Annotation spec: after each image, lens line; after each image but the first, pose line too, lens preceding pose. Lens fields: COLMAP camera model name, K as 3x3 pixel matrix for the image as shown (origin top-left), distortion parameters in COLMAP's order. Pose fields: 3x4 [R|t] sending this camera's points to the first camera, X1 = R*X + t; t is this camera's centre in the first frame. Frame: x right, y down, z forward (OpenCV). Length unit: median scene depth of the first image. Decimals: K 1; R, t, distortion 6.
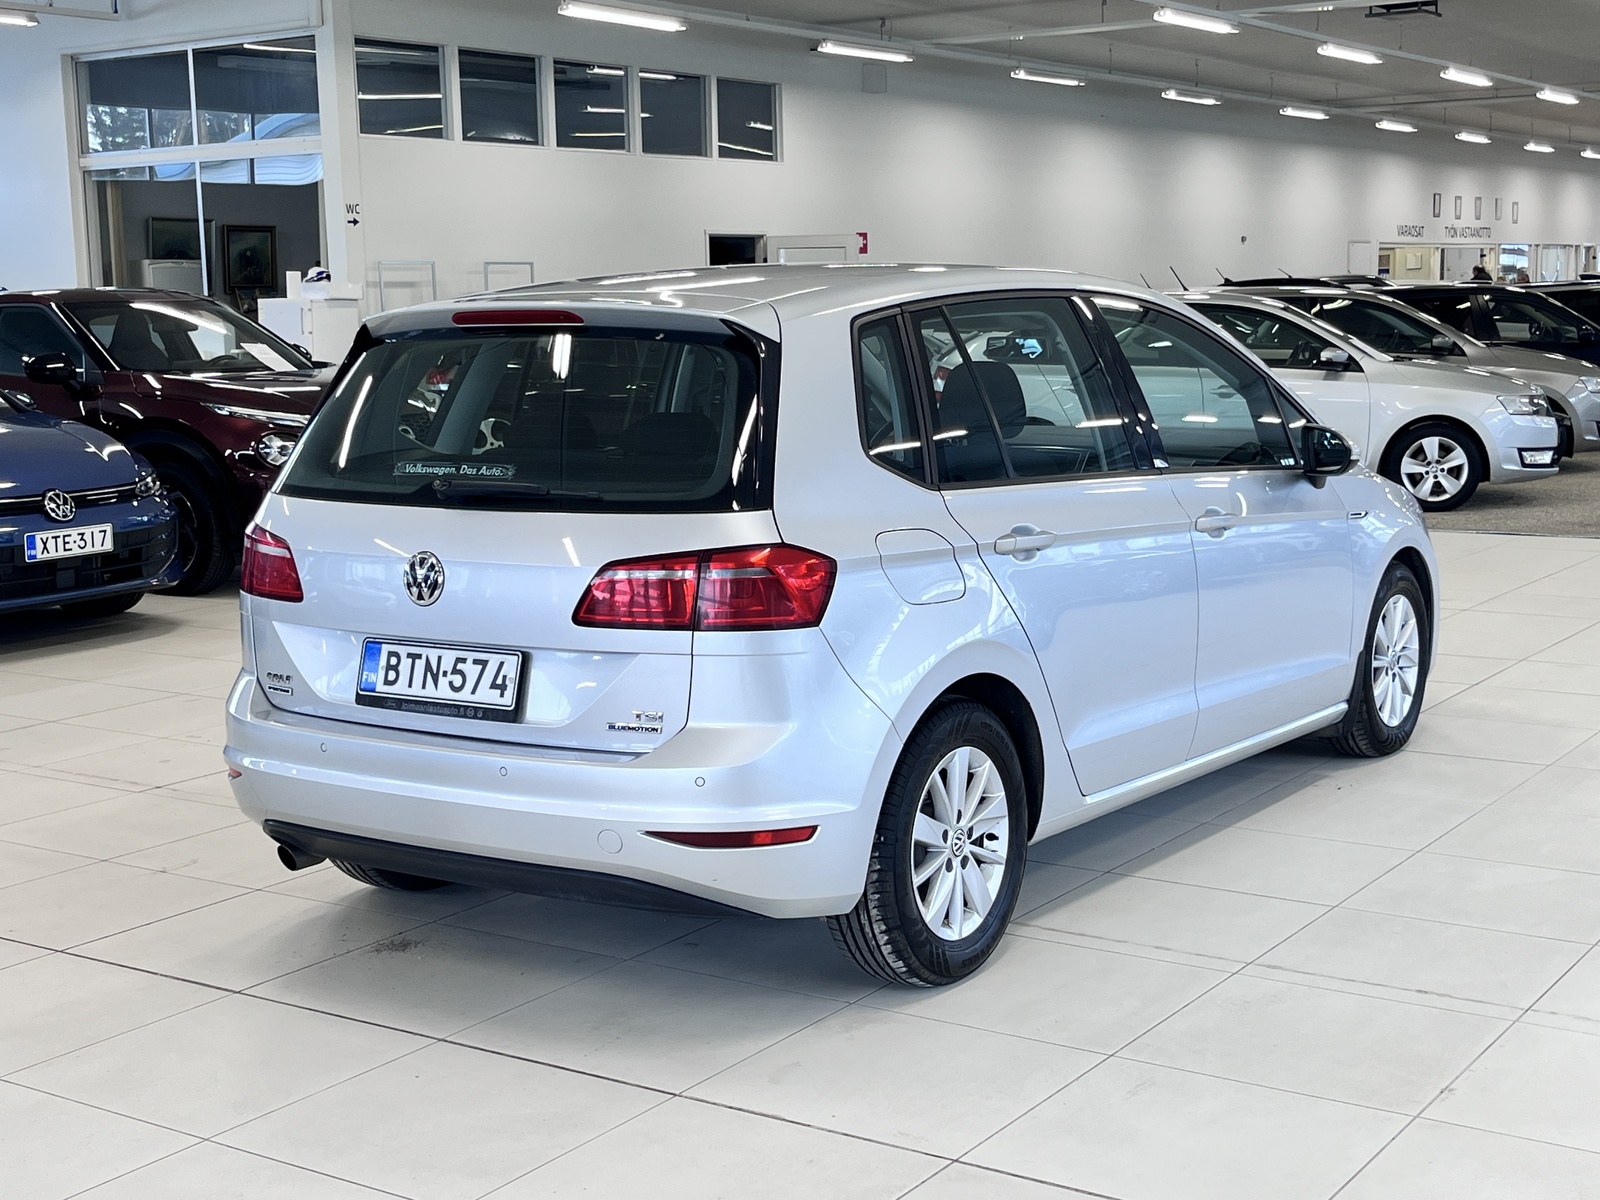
lens RADIAL K [[2219.8, 0, 800.0], [0, 2219.8, 600.0], [0, 0, 1]] dist [0.070851, -0.146275]
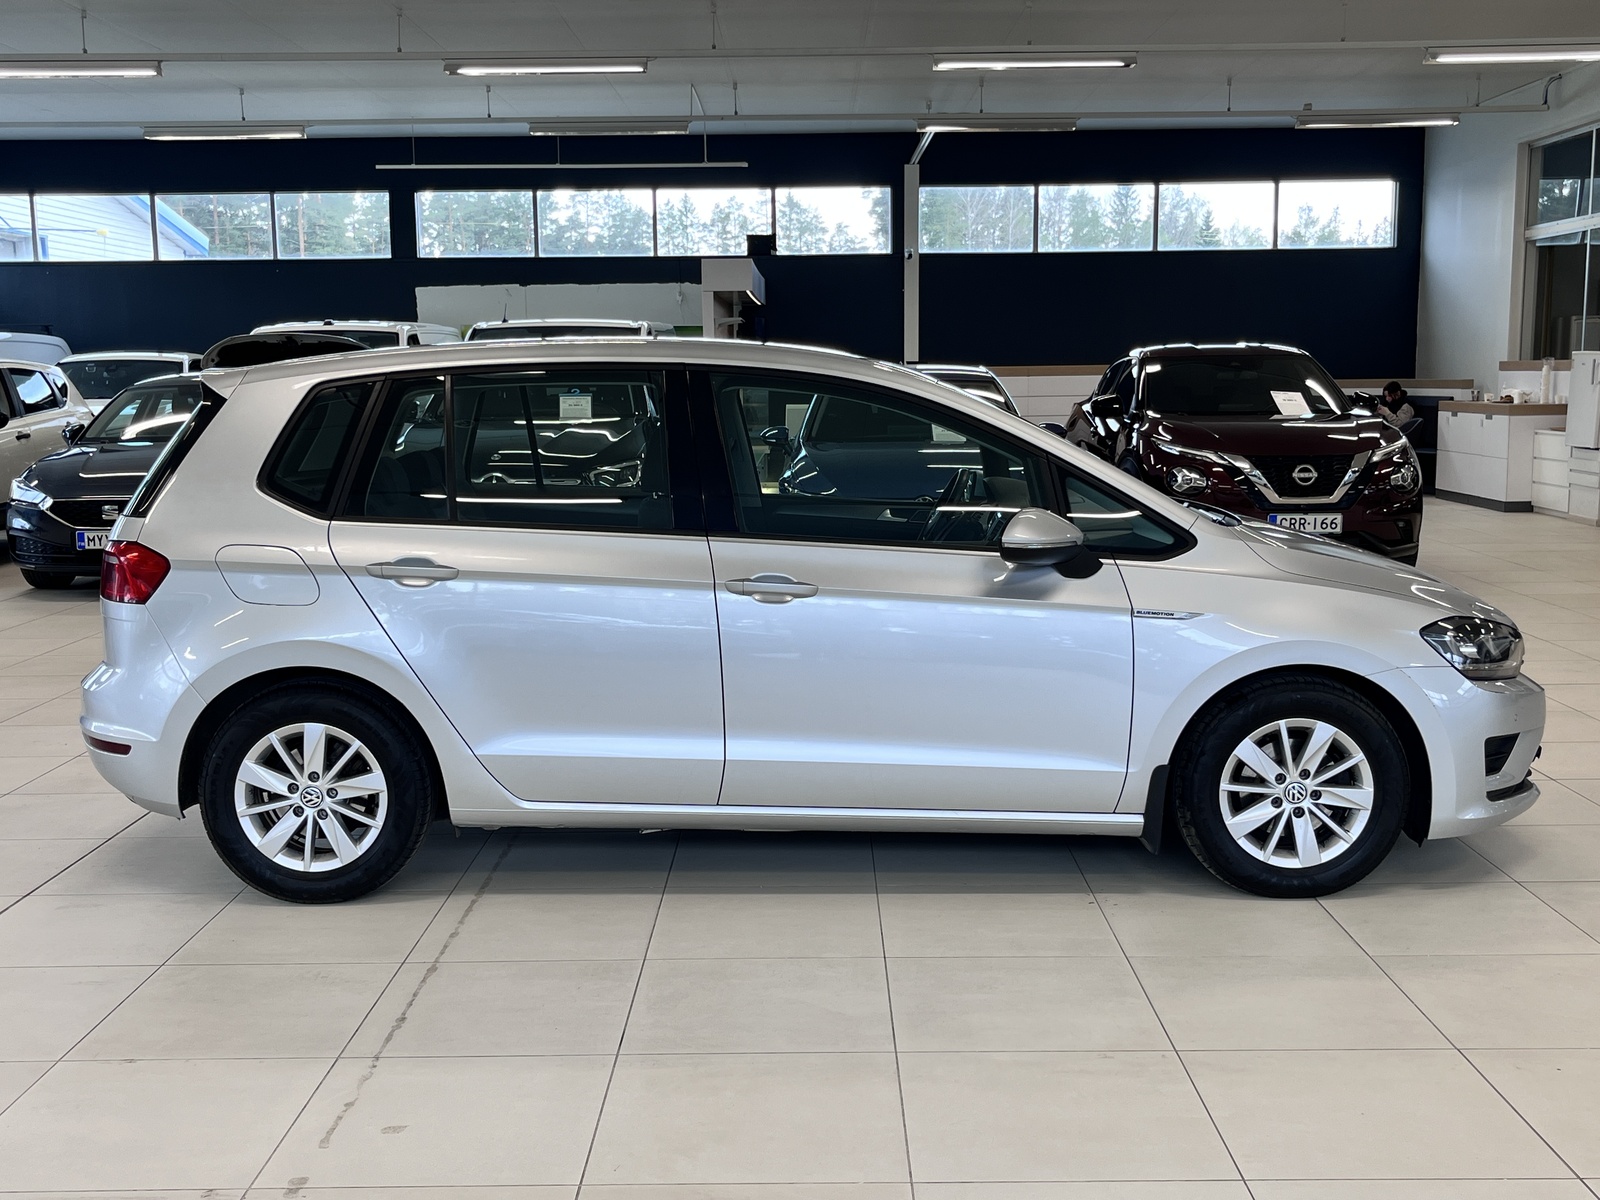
lens RADIAL K [[1772.7, 0, 800.0], [0, 1772.7, 600.0], [0, 0, 1]] dist [0.015597, -0.001342]
pose [[0.554854, 0.126239, -0.822314, 1.026310], [-0.116753, 0.990454, 0.073272, -0.107382], [0.823715, 0.055352, 0.564296, 0.635475]]
